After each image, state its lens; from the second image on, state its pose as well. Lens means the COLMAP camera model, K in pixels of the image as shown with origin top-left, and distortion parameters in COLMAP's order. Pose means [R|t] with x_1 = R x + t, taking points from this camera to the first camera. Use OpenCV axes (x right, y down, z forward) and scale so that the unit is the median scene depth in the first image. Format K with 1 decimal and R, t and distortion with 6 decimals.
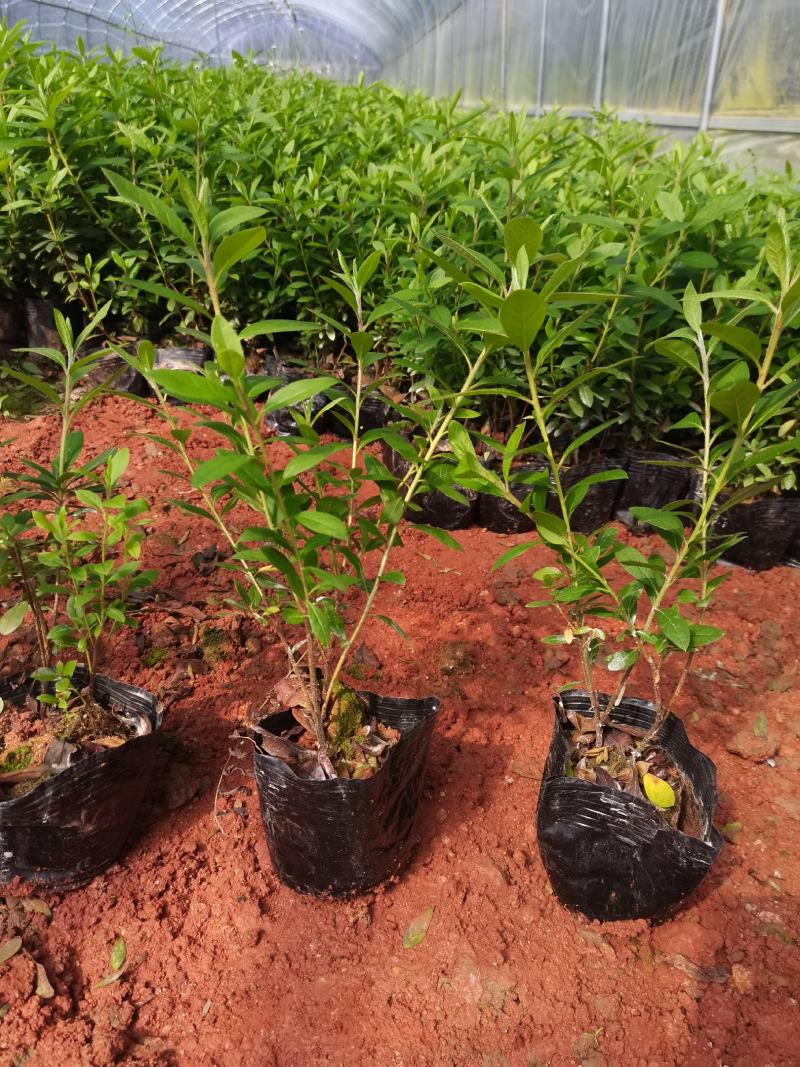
lens RADIAL K [[881.2, 0, 389.4], [0, 881.2, 532.4], [0, 0, 1]] dist [0.058740, -0.055216]
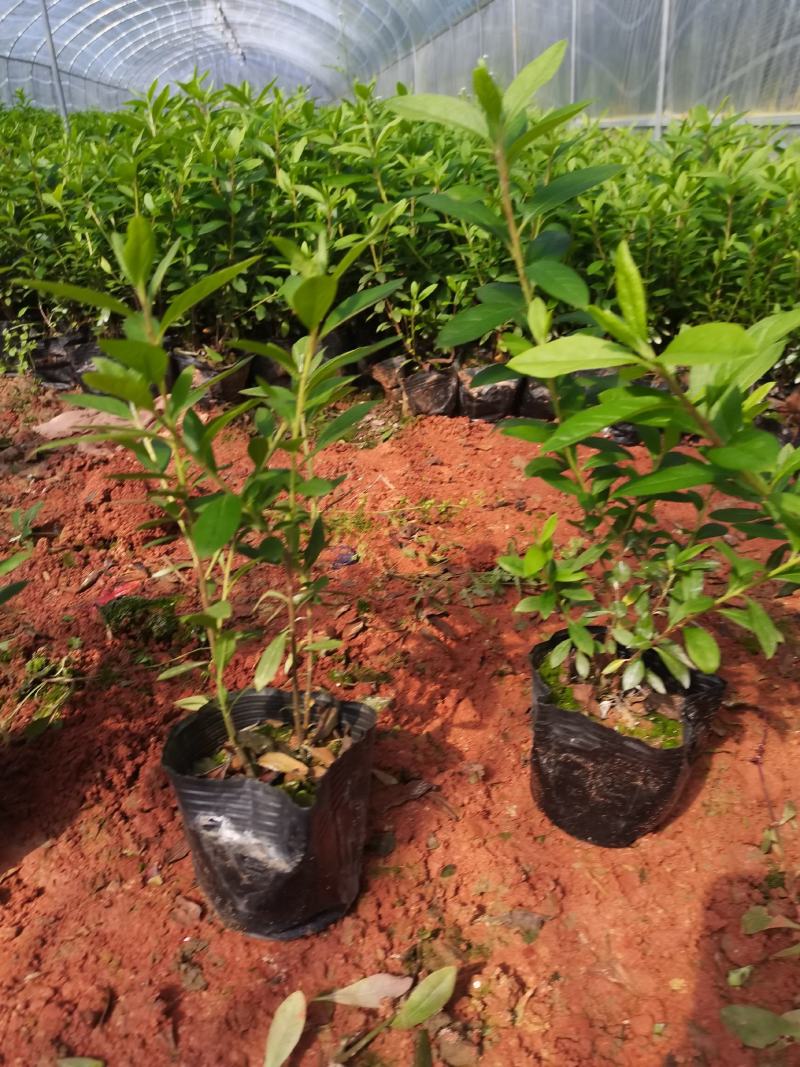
lens RADIAL K [[881.2, 0, 389.4], [0, 881.2, 532.4], [0, 0, 1]] dist [0.058740, -0.055216]
pose [[0.994407, -0.095908, 0.044233, -0.209389], [0.097006, 0.995009, -0.023374, -0.001768], [-0.041770, 0.027534, 0.998748, -0.005880]]
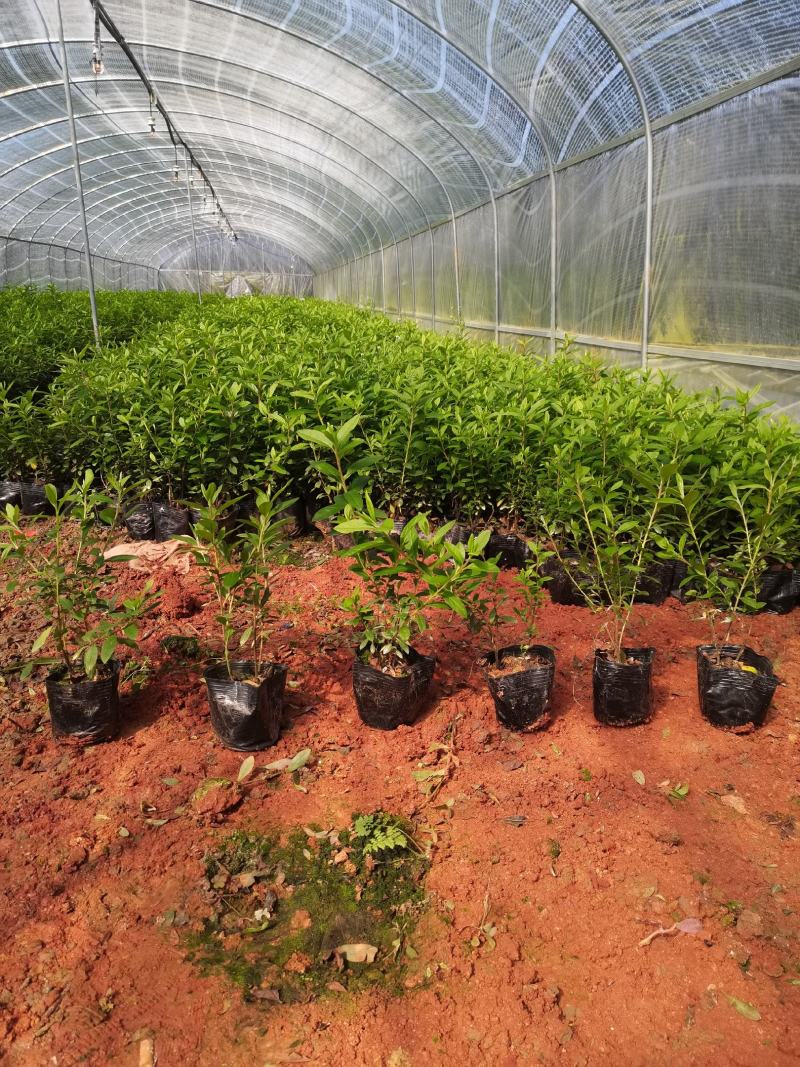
lens RADIAL K [[881.2, 0, 389.4], [0, 881.2, 532.4], [0, 0, 1]] dist [0.058740, -0.055216]
pose [[0.993930, -0.069057, 0.085646, -0.187895], [0.083329, 0.980823, -0.176191, 0.052793], [-0.071836, 0.182258, 0.980623, -0.310636]]
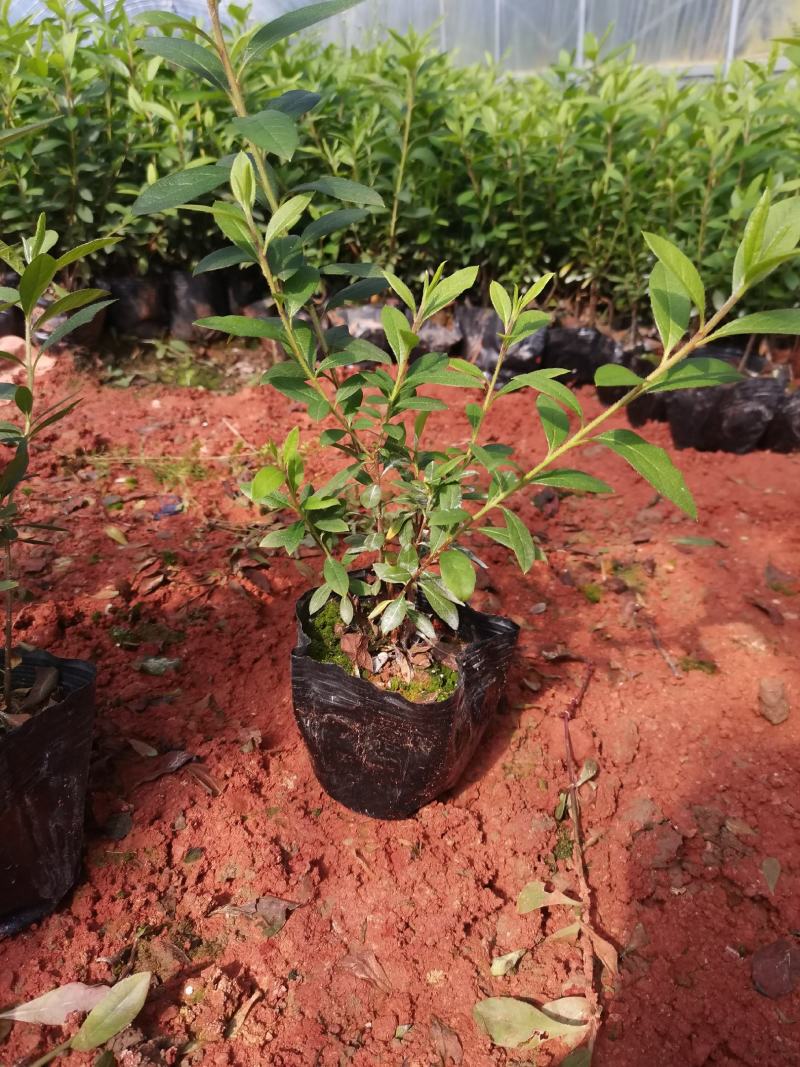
lens RADIAL K [[885.3, 0, 400.0], [0, 885.3, 533.5], [0, 0, 1]] dist [0.054419, -0.062157]
pose [[0.988248, -0.107387, 0.108787, -0.165684], [0.106358, 0.994211, 0.015240, 0.011692], [-0.109794, -0.003490, 0.993948, 0.022594]]
